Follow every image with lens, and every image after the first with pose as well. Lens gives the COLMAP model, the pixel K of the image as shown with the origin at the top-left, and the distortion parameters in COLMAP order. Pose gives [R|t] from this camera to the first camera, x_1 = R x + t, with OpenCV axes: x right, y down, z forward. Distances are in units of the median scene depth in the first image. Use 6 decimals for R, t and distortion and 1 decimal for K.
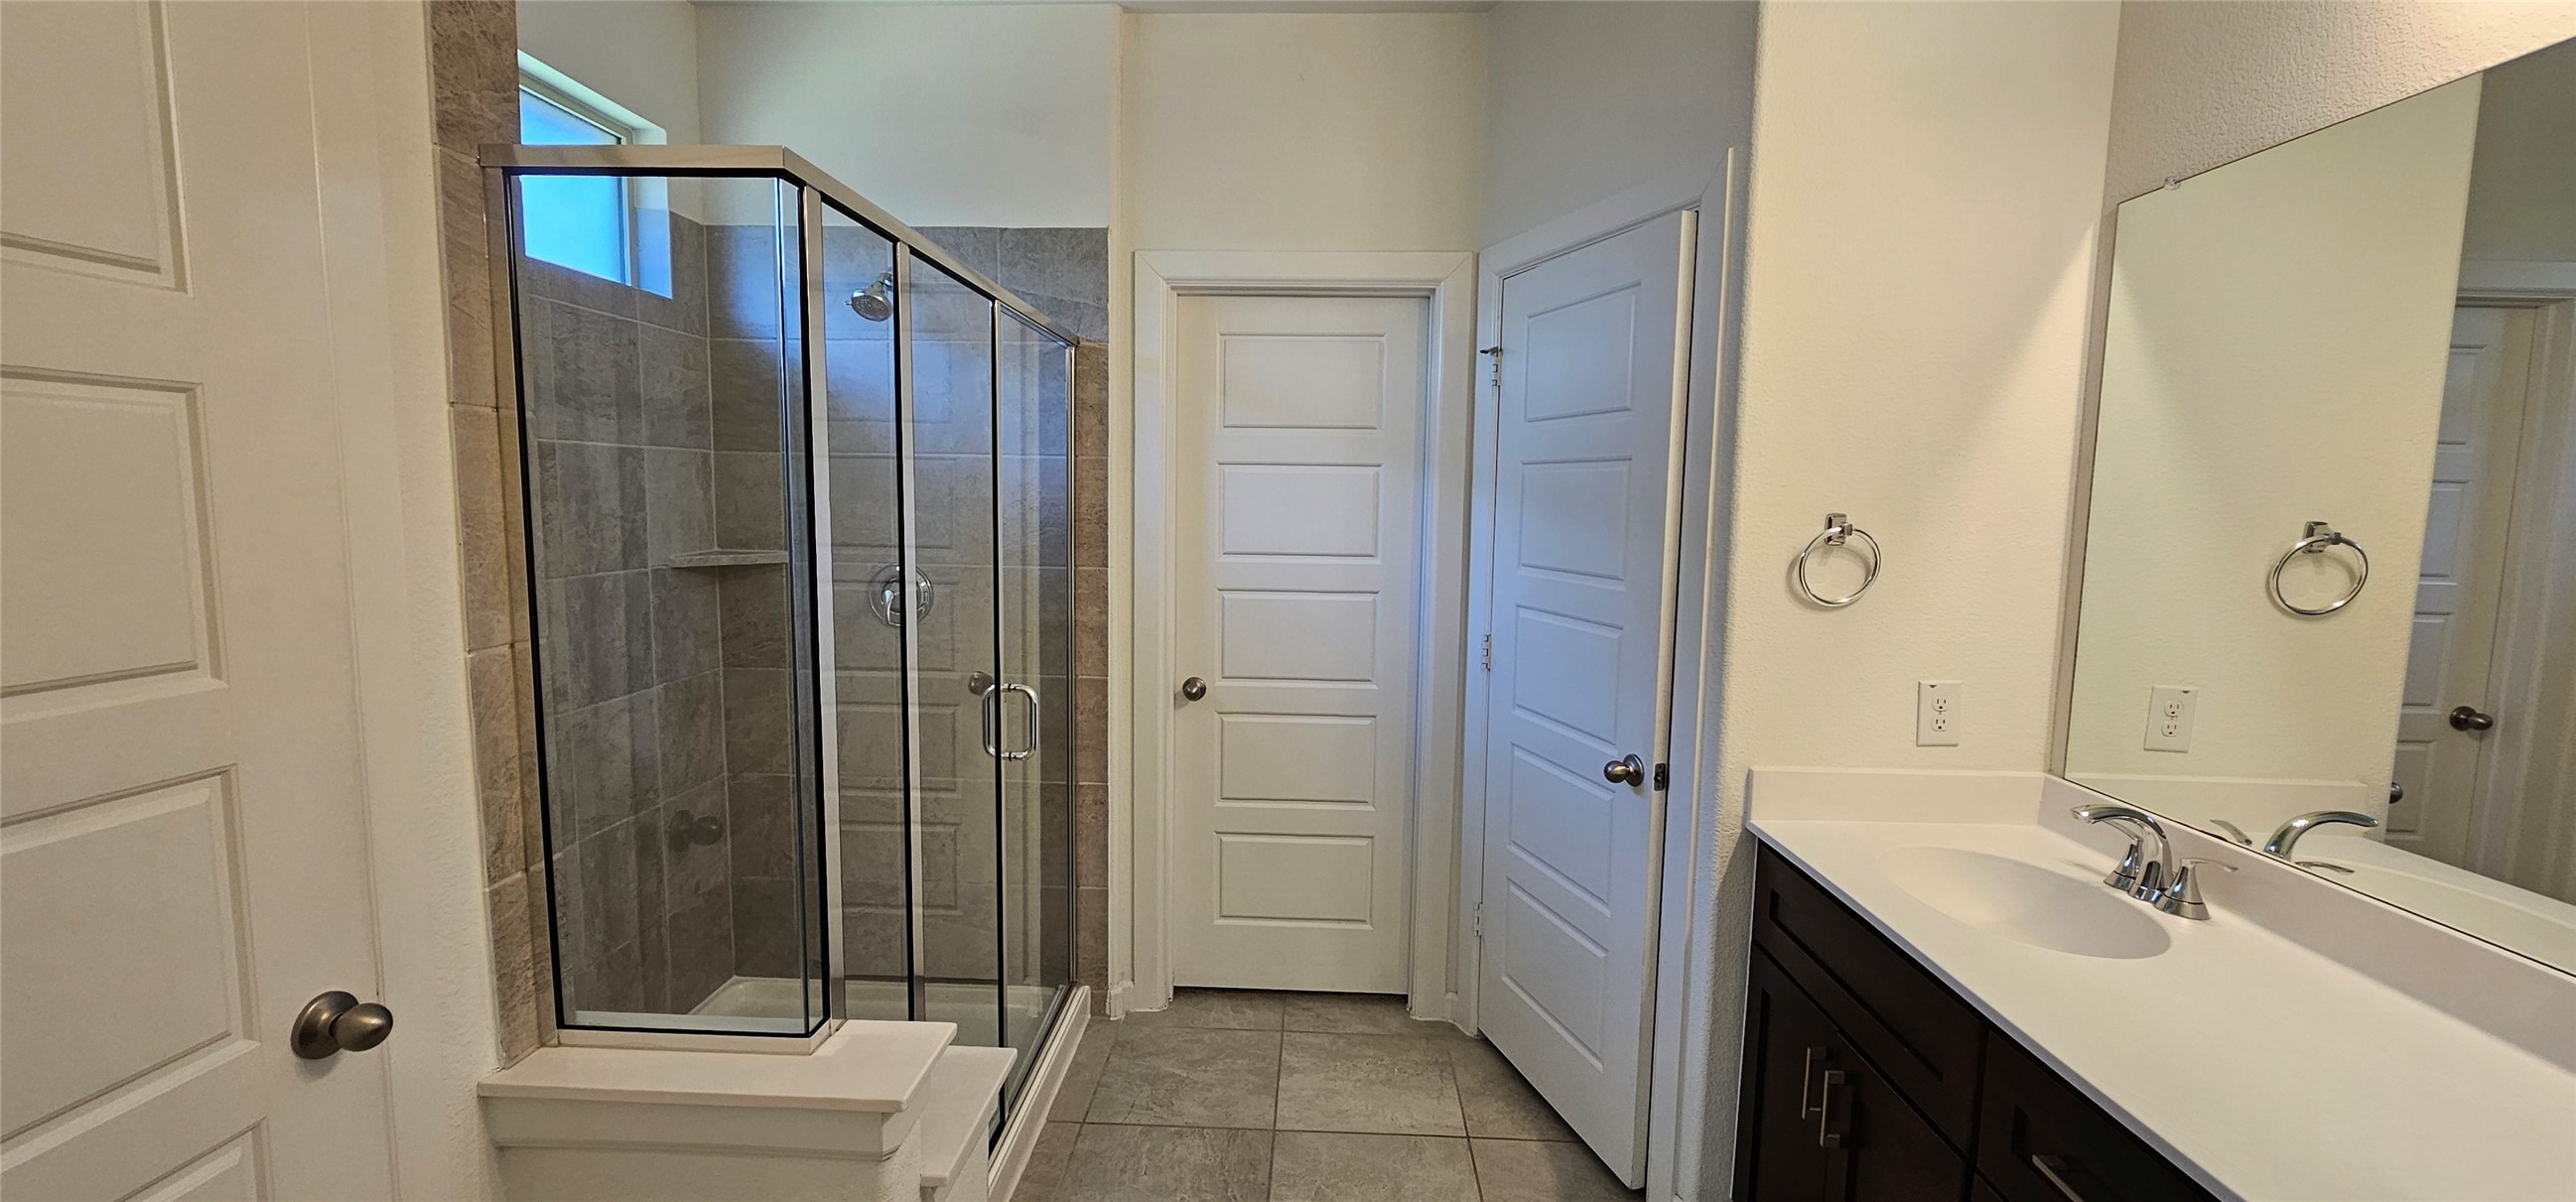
lens RADIAL K [[1053.5, 0, 1282.0], [0, 1053.5, 602.2], [0, 0, 1]] dist [-0.001267, -0.000890]
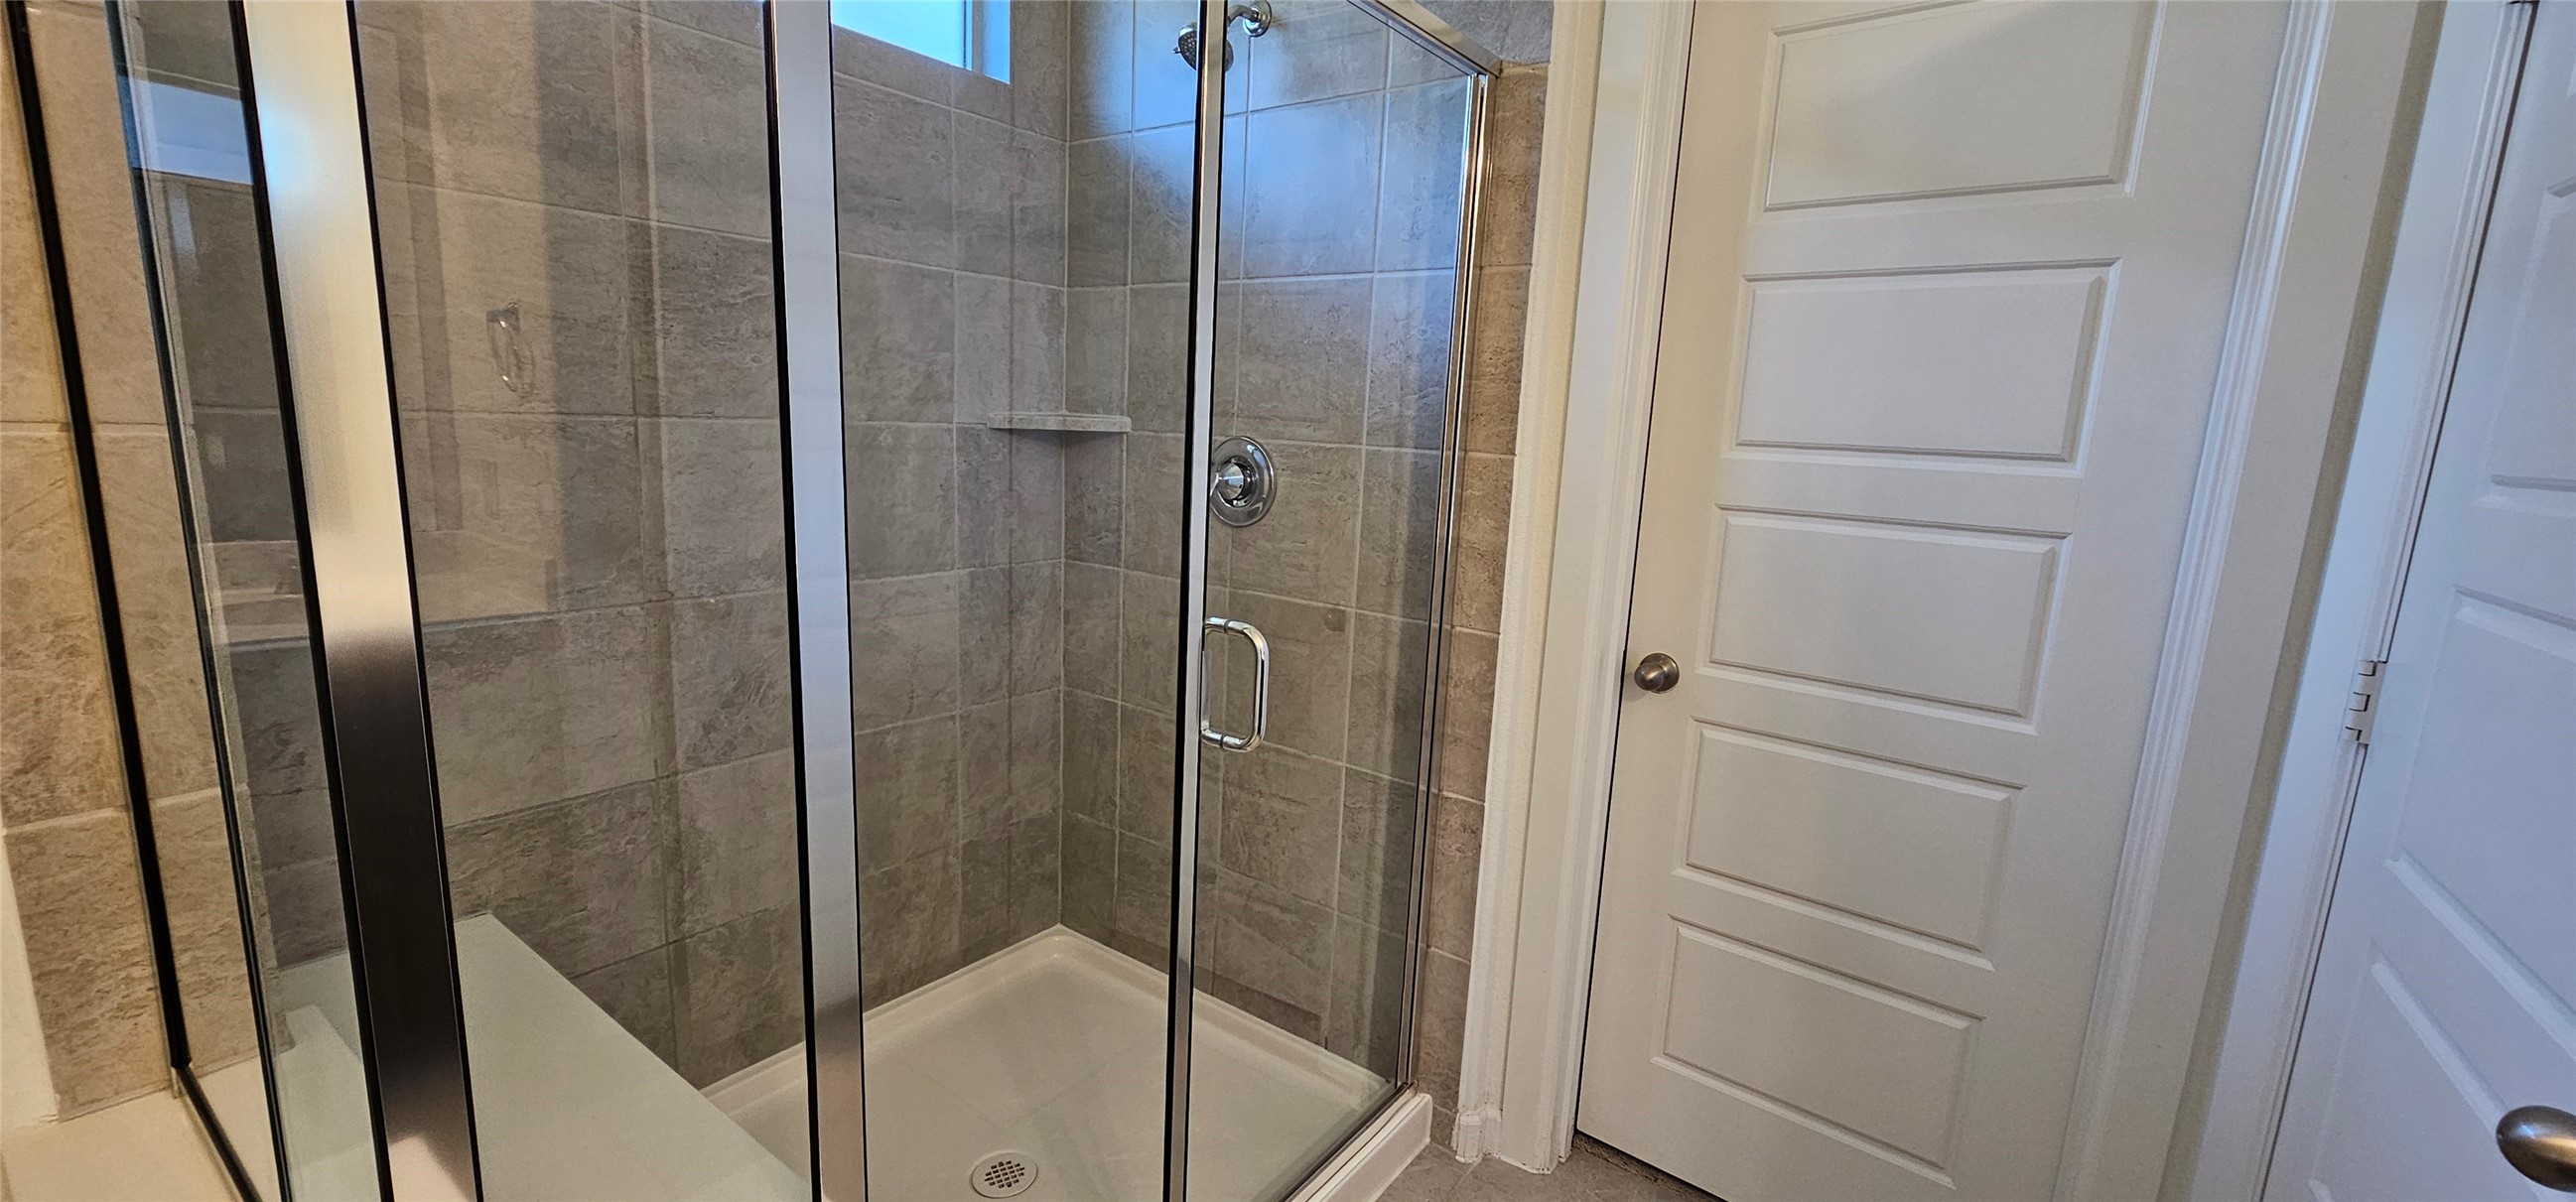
lens RADIAL K [[1053.5, 0, 1284.8], [0, 1053.5, 605.0], [0, 0, 1]] dist [-0.001267, -0.000890]
pose [[0.825279, 0.121800, -0.551434, 0.073090], [-0.091474, 0.992401, 0.082300, 0.015646], [0.557268, -0.017479, 0.830149, 0.448419]]
